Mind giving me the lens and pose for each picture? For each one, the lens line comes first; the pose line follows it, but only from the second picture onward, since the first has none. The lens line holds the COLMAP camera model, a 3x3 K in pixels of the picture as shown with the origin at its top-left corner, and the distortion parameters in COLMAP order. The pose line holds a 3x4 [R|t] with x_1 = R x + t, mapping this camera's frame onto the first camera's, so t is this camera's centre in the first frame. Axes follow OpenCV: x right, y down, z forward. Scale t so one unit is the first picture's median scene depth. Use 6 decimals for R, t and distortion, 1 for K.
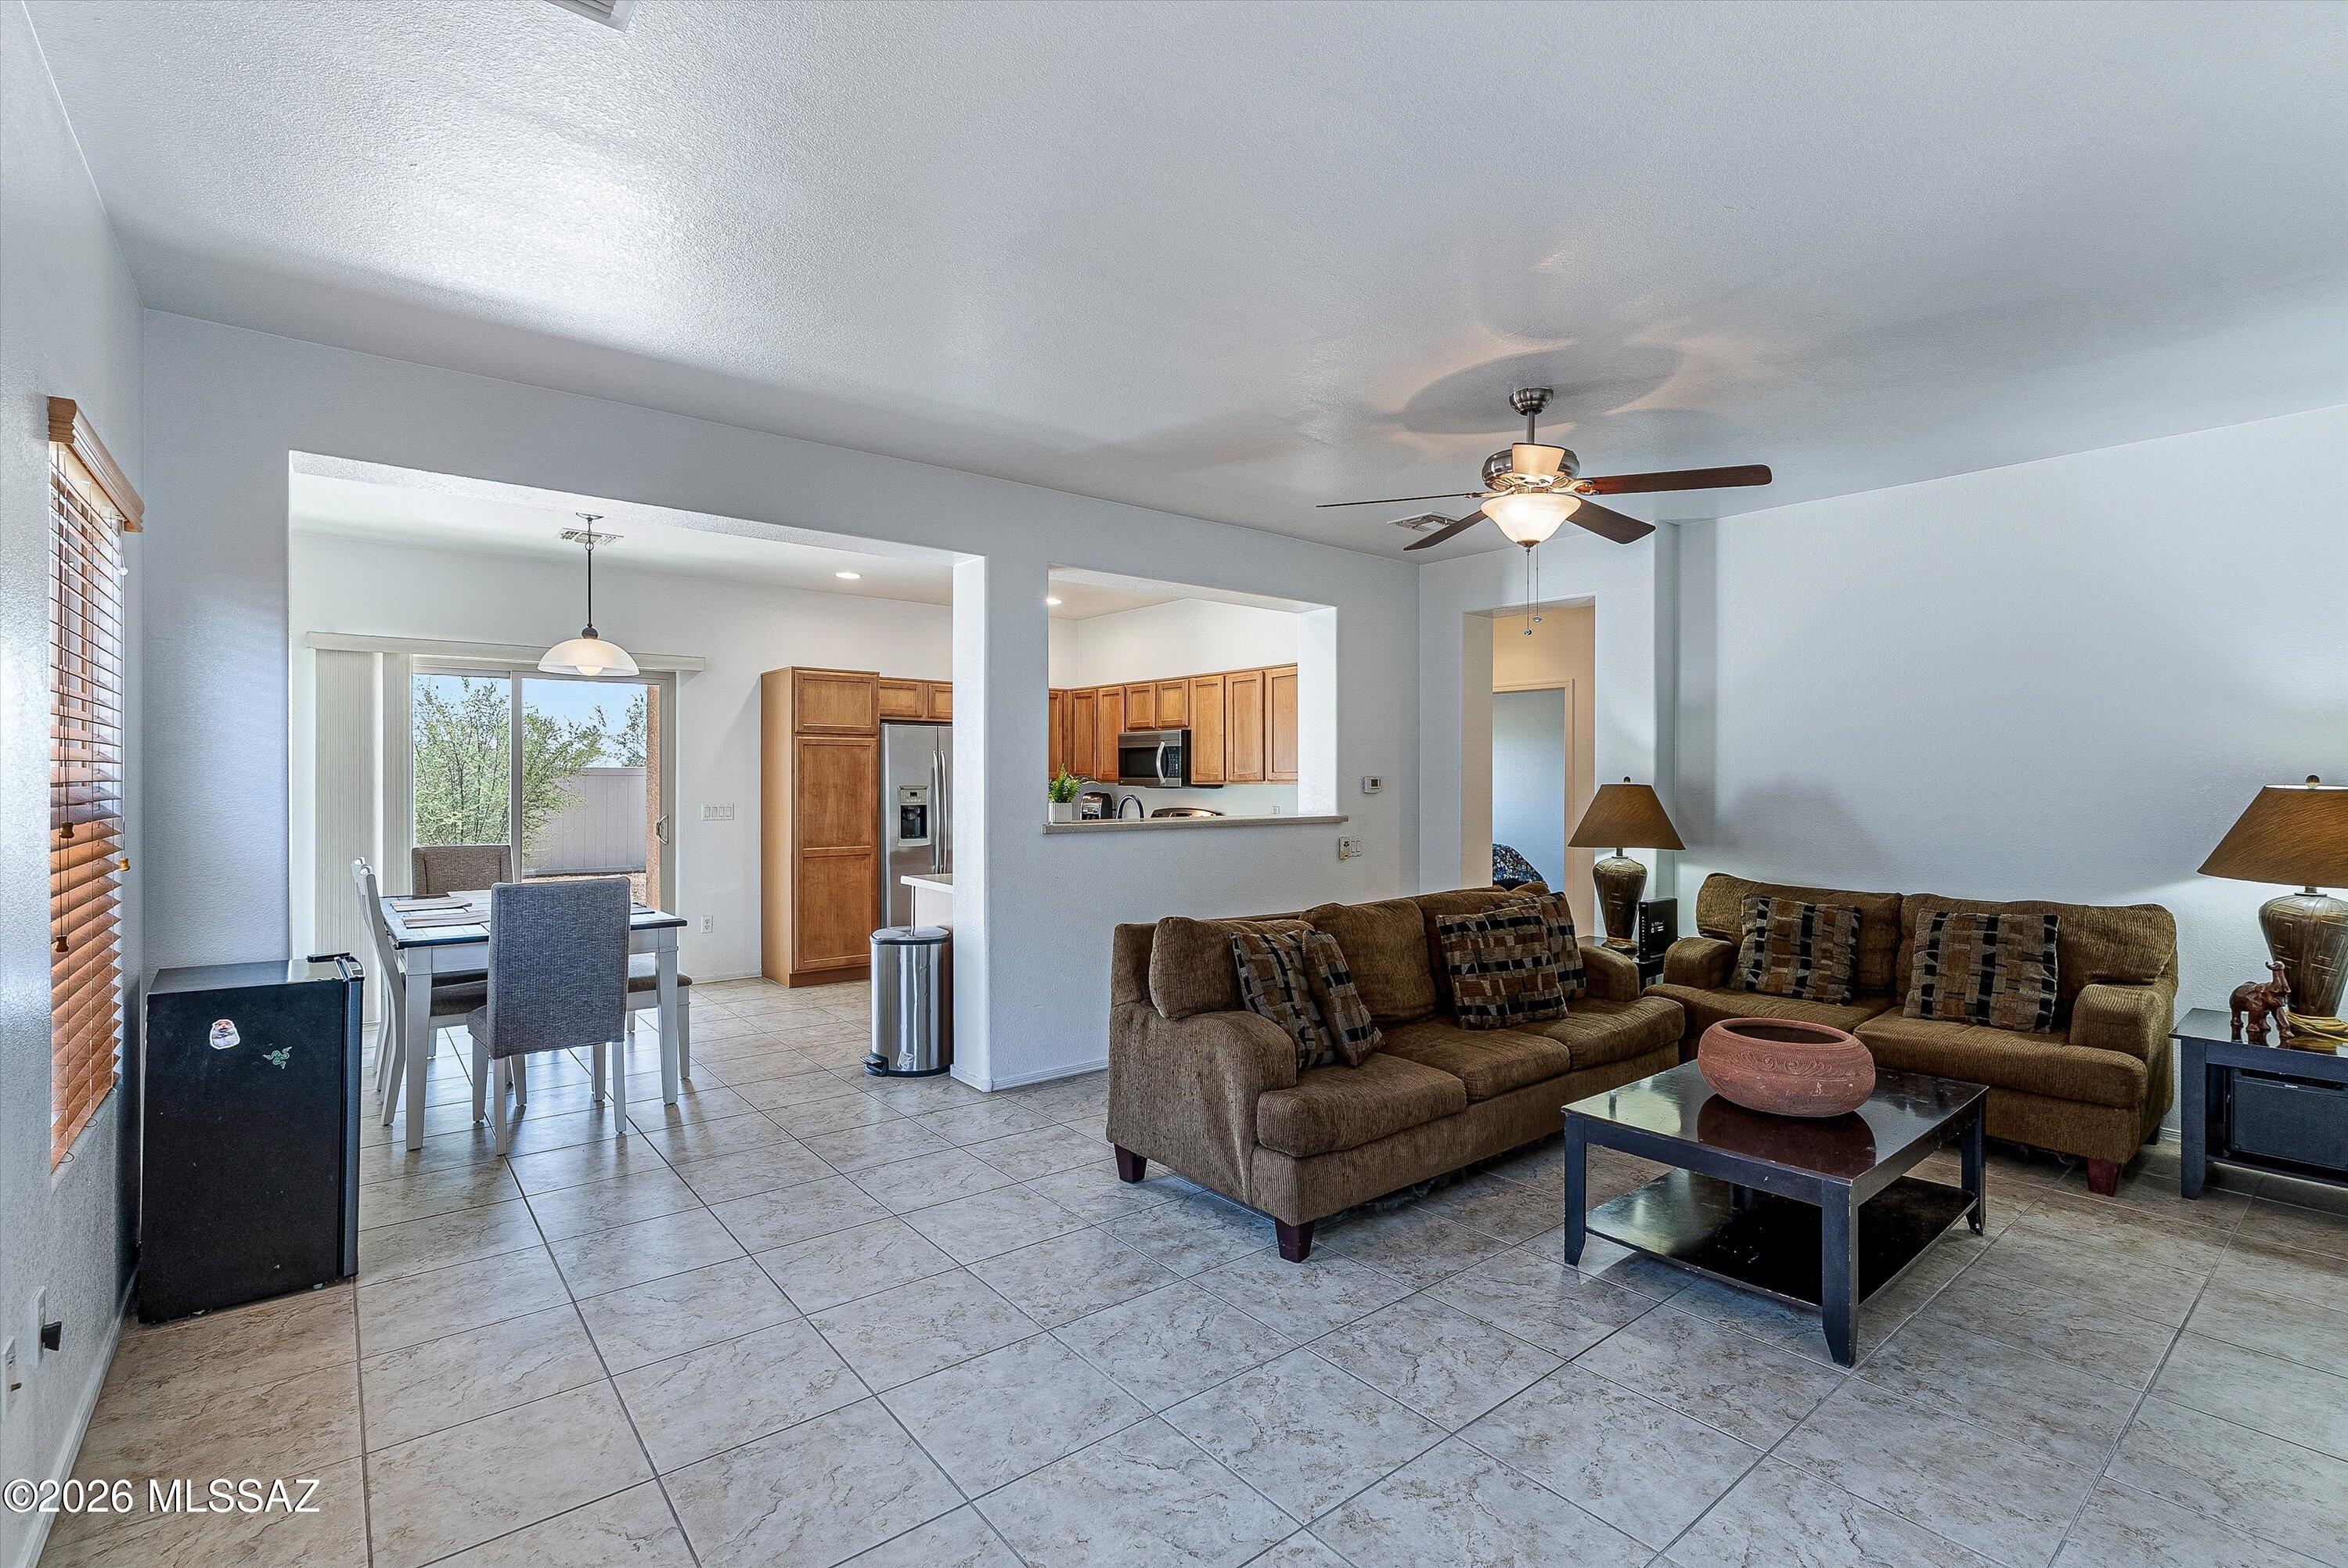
lens RADIAL K [[1072.6, 0, 1178.5], [0, 1072.6, 779.3], [0, 0, 1]] dist [-0.003393, -0.000245]
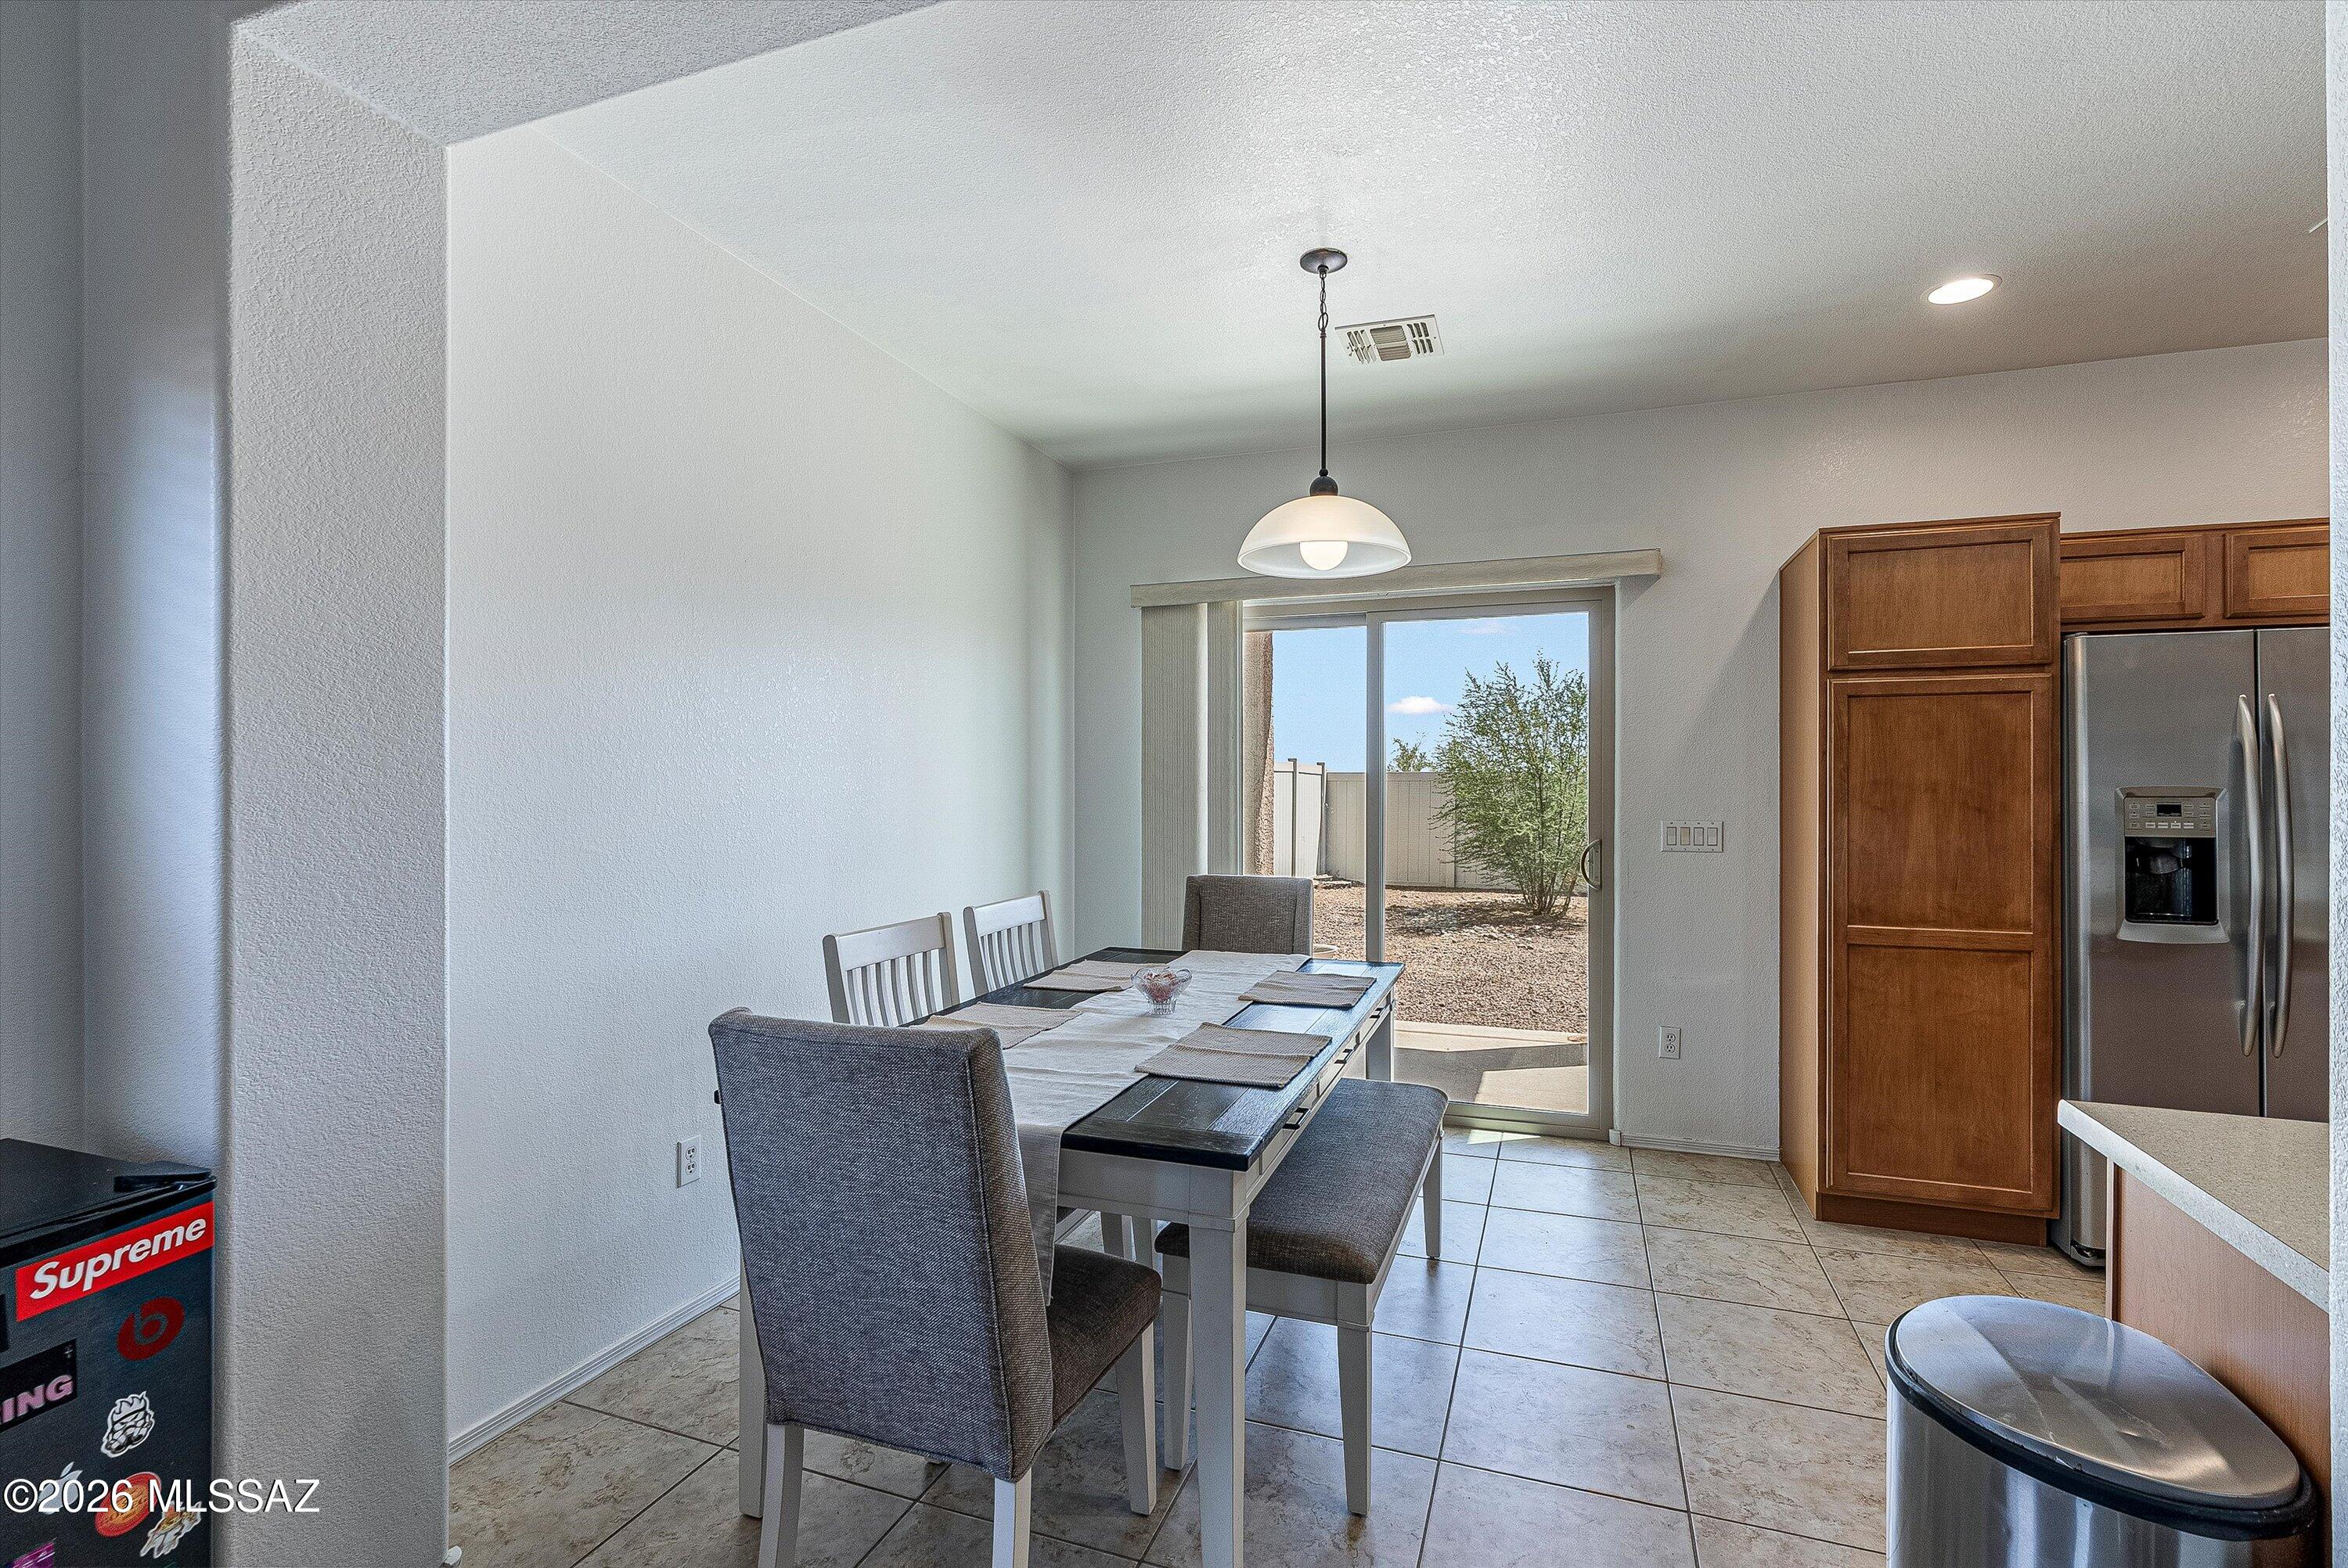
lens RADIAL K [[1072.6, 0, 1182.1], [0, 1072.6, 785.0], [0, 0, 1]] dist [-0.003393, -0.000245]
pose [[0.527950, -0.002675, -0.849271, -0.110260], [-0.002084, 0.999988, -0.004445, 0.007934], [0.849273, 0.004116, 0.527938, 0.508096]]
